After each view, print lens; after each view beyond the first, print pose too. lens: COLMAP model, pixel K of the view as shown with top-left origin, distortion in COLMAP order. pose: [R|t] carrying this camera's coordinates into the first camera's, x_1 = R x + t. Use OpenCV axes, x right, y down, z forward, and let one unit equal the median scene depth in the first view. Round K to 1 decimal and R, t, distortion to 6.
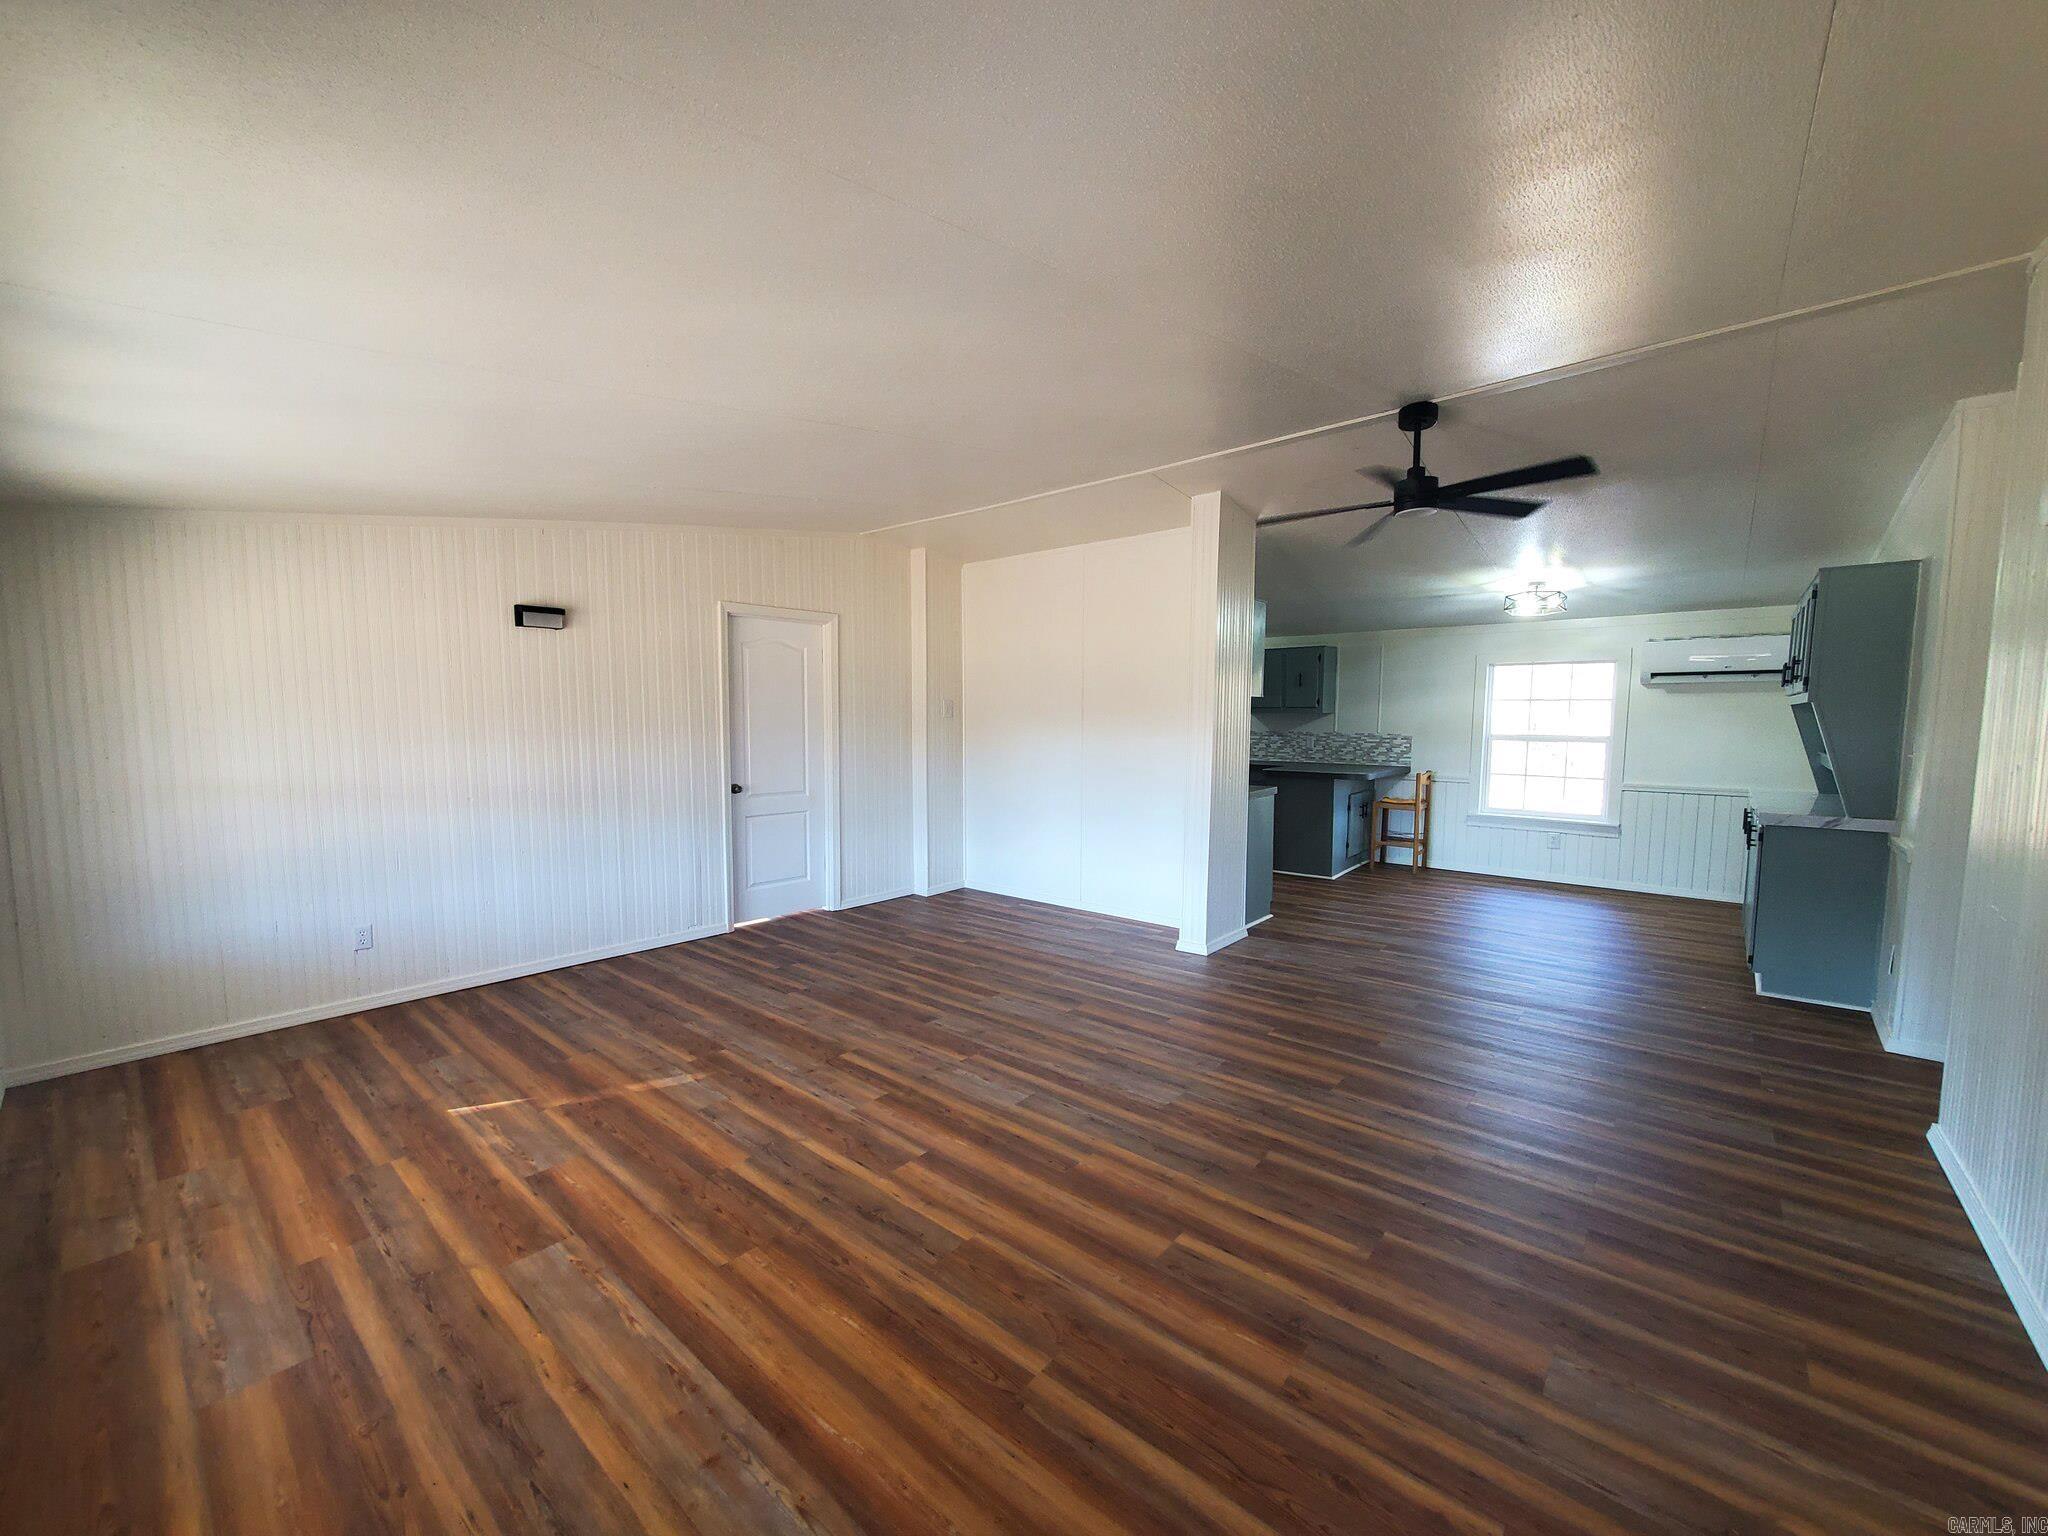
lens RADIAL K [[816.9, 0, 1017.6], [0, 816.9, 778.6], [0, 0, 1]] dist [0.021218, -0.000098]
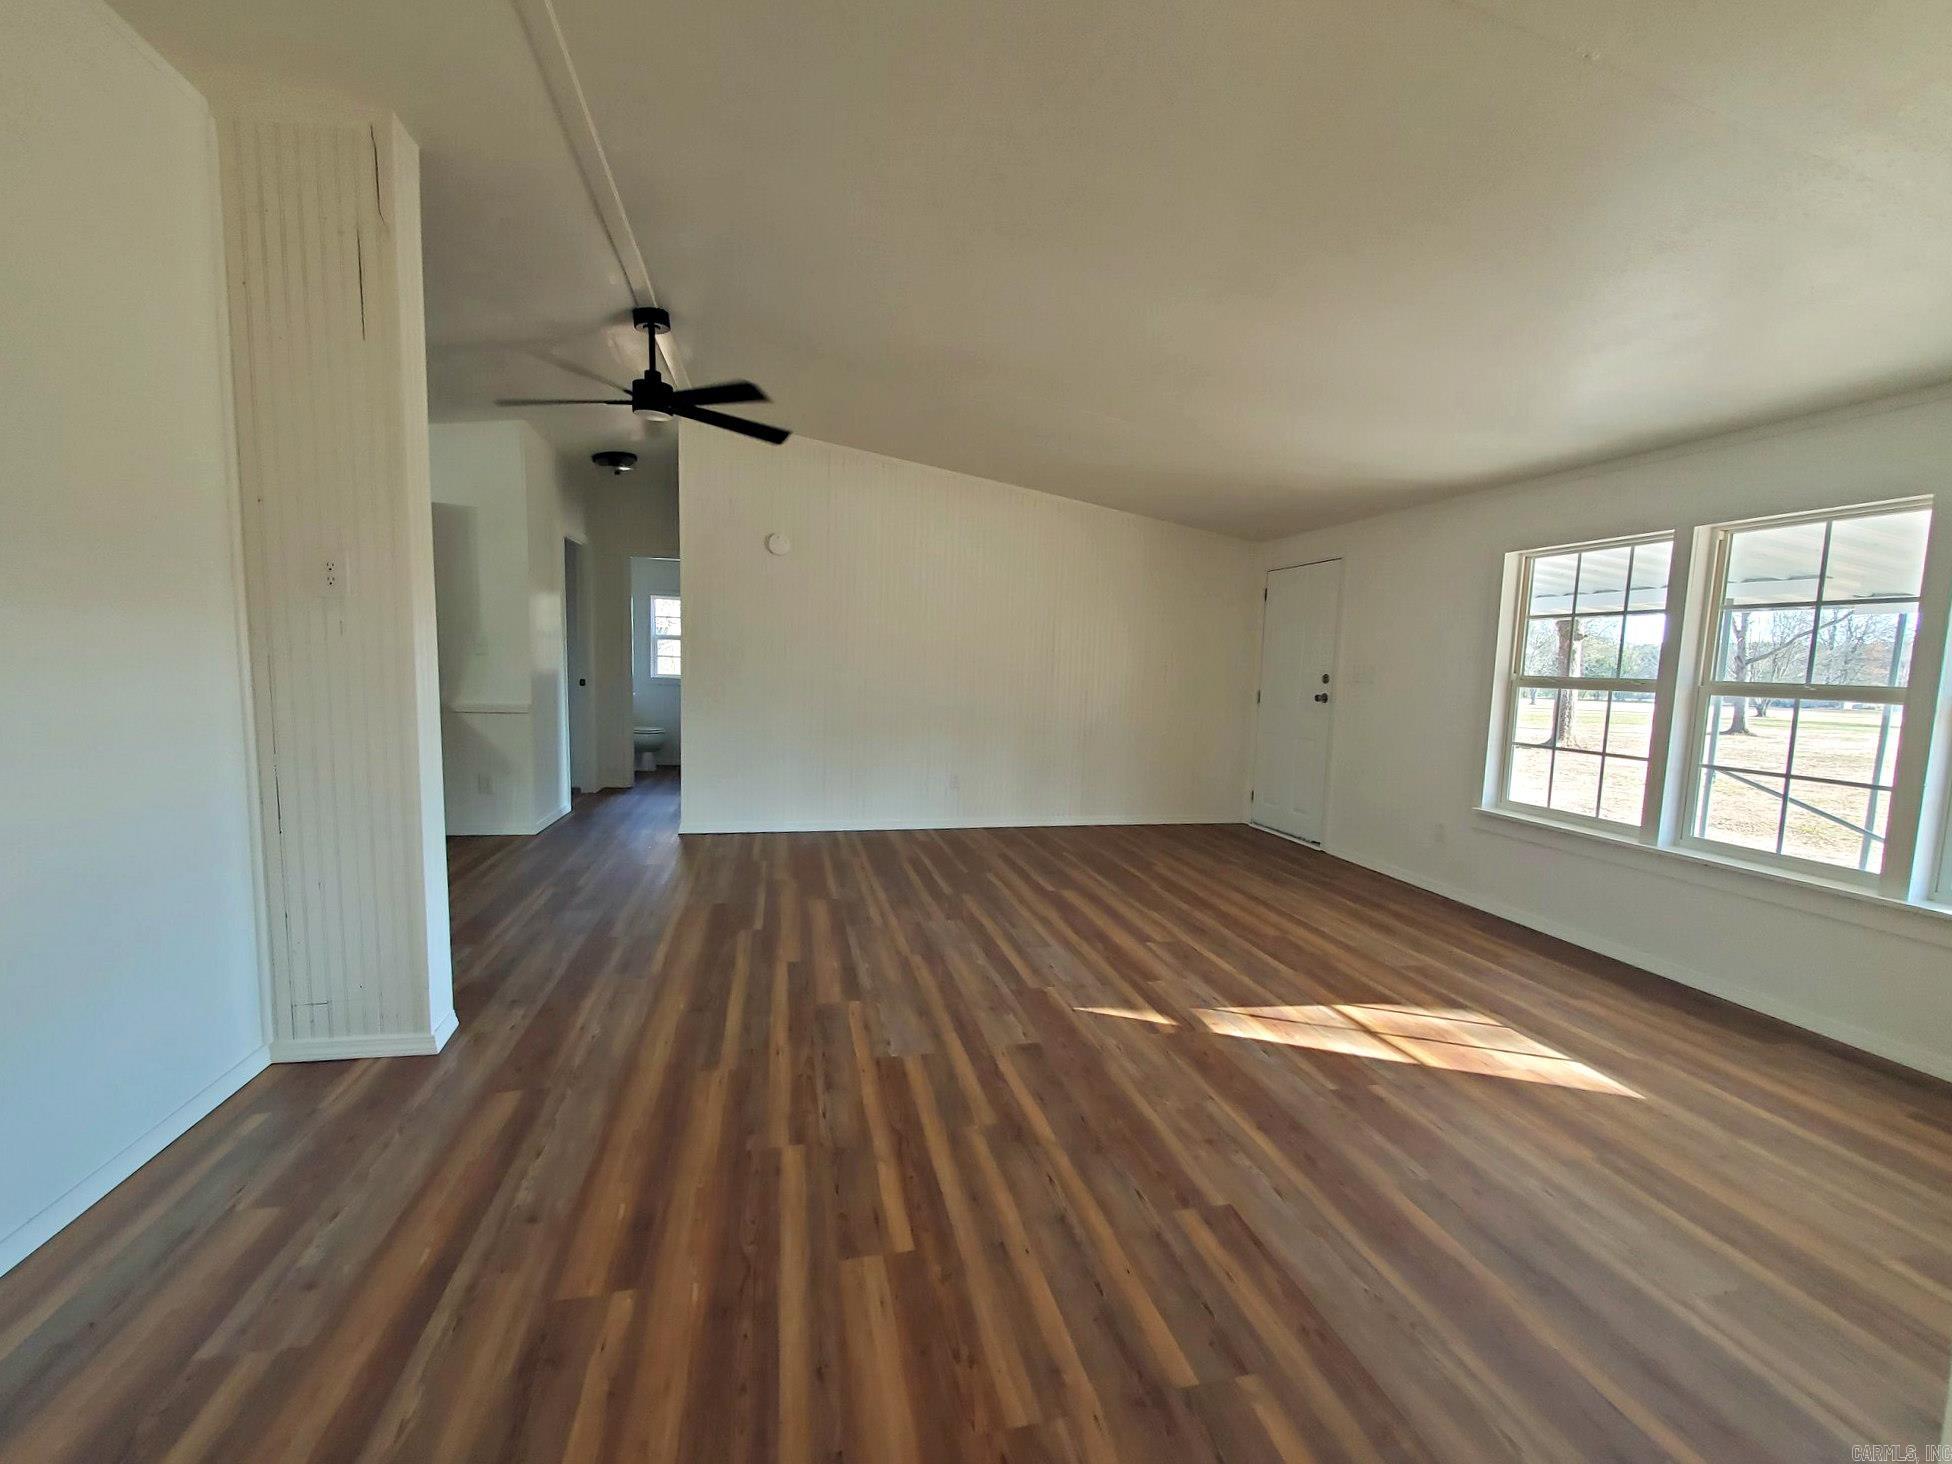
lens RADIAL K [[778.6, 0, 969.9], [0, 778.6, 742.1], [0, 0, 1]] dist [0.021218, -0.000098]
pose [[-0.796404, -0.091714, 0.597770, -0.498172], [0.015051, 0.985122, 0.171196, -0.082197], [-0.604577, 0.145338, -0.783175, 1.711224]]
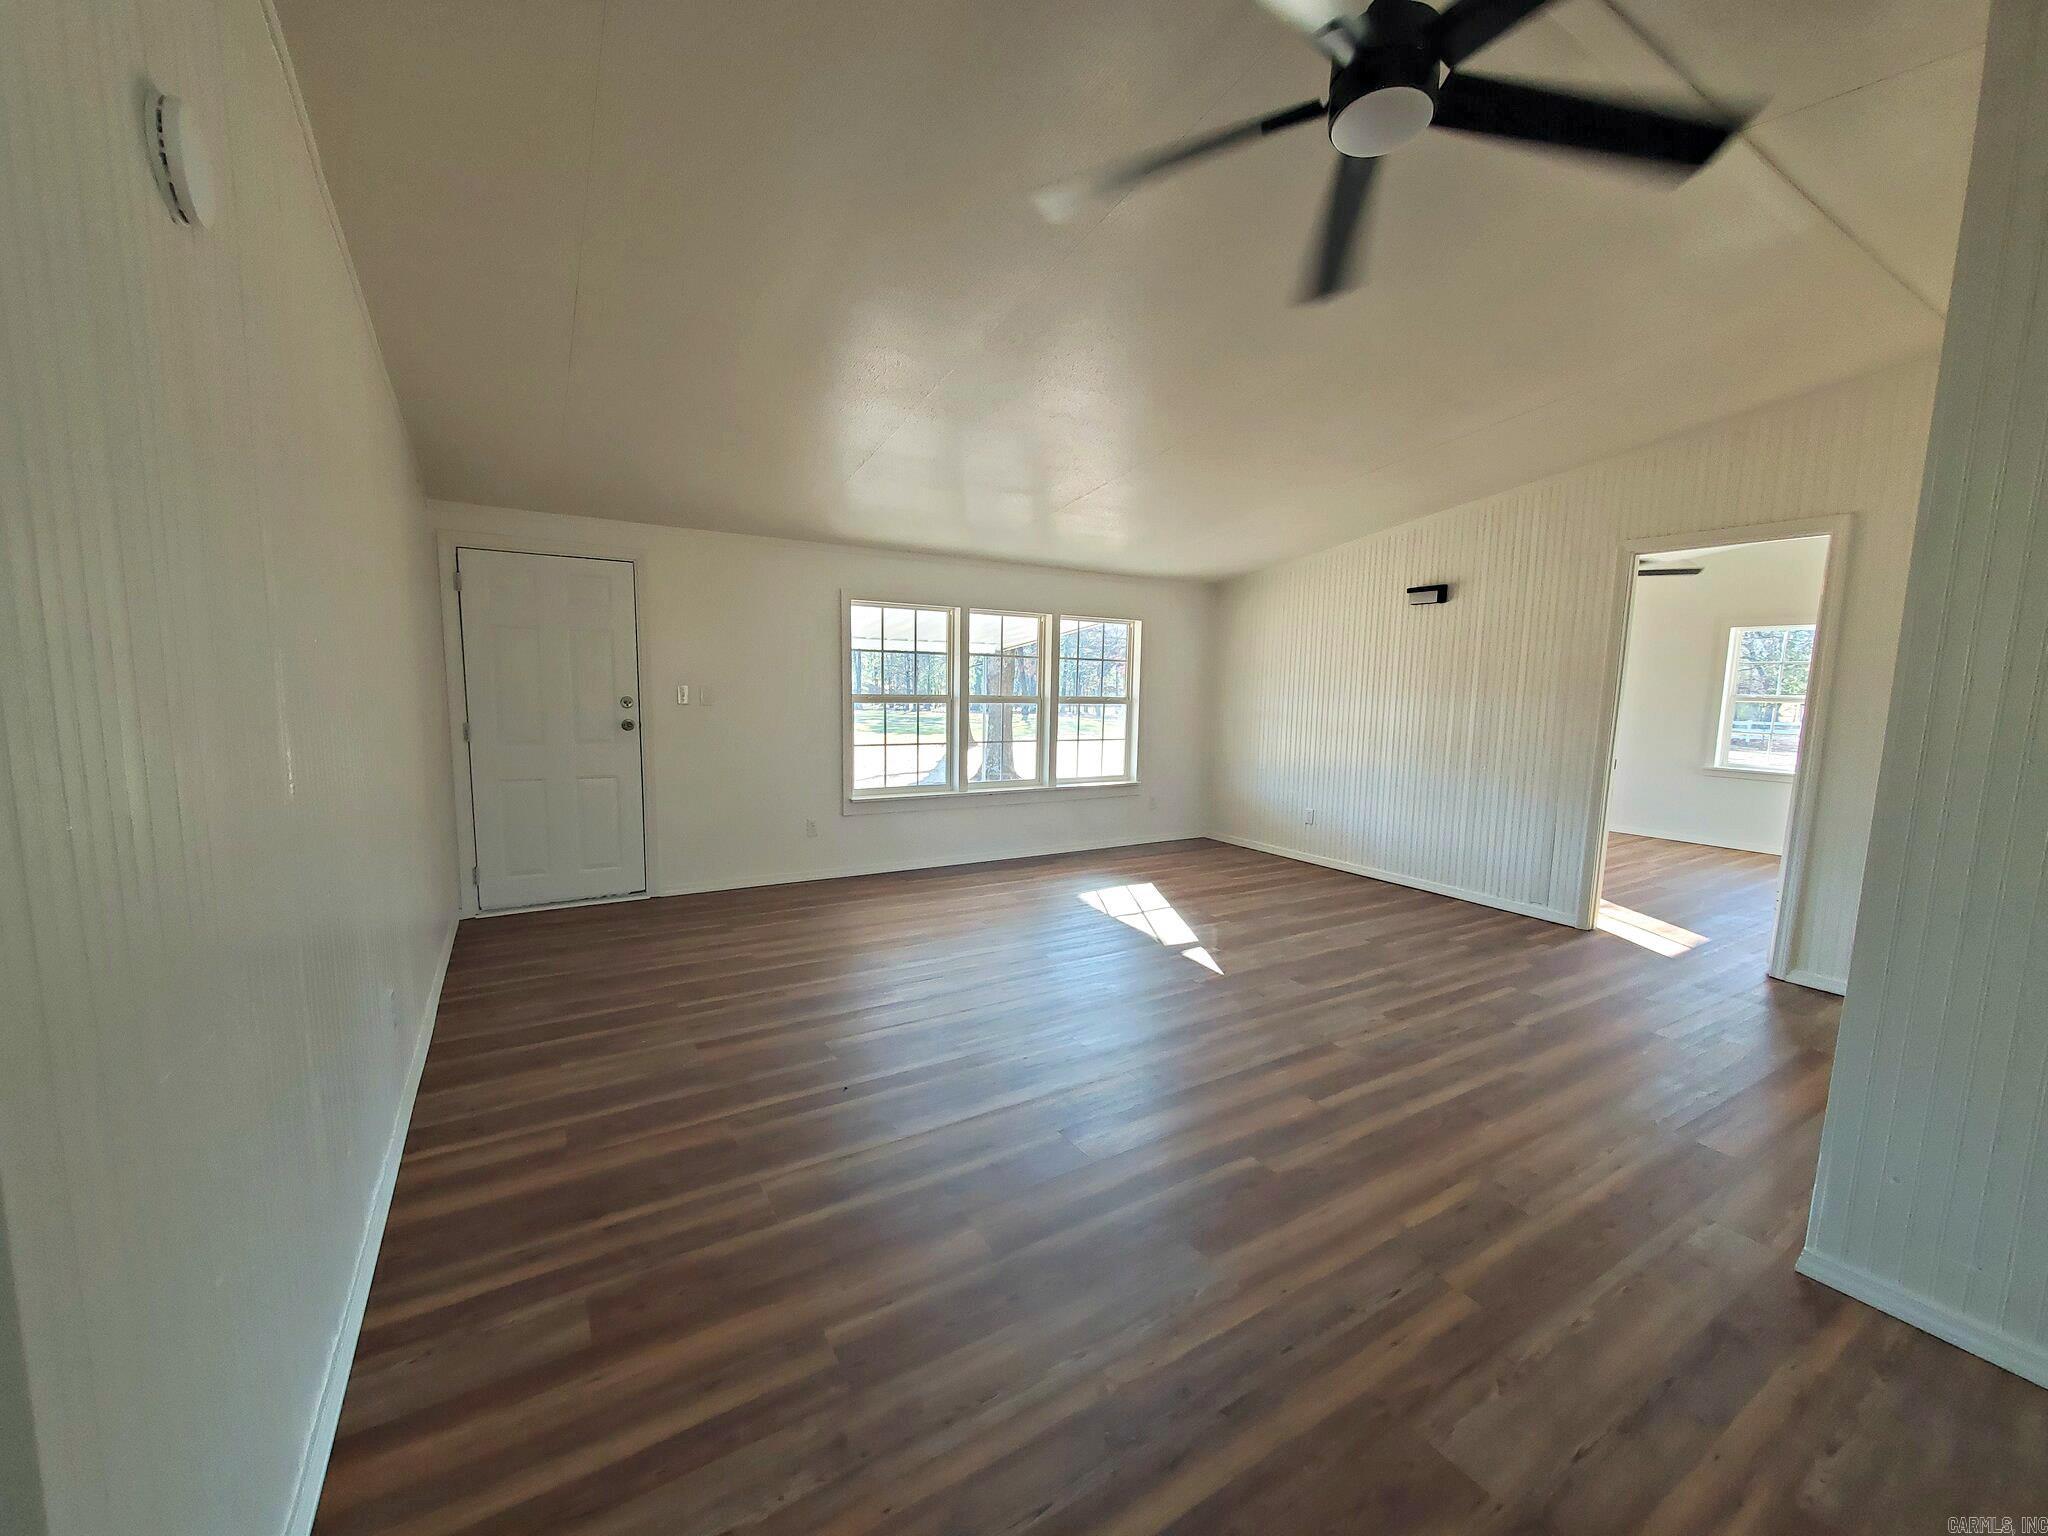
lens RADIAL K [[816.9, 0, 1017.6], [0, 816.9, 778.6], [0, 0, 1]] dist [0.021218, -0.000098]
pose [[-0.322747, 0.097565, -0.941443, 1.016746], [-0.093878, 0.986468, 0.134415, -0.047359], [0.941818, 0.131763, -0.309220, 1.080047]]
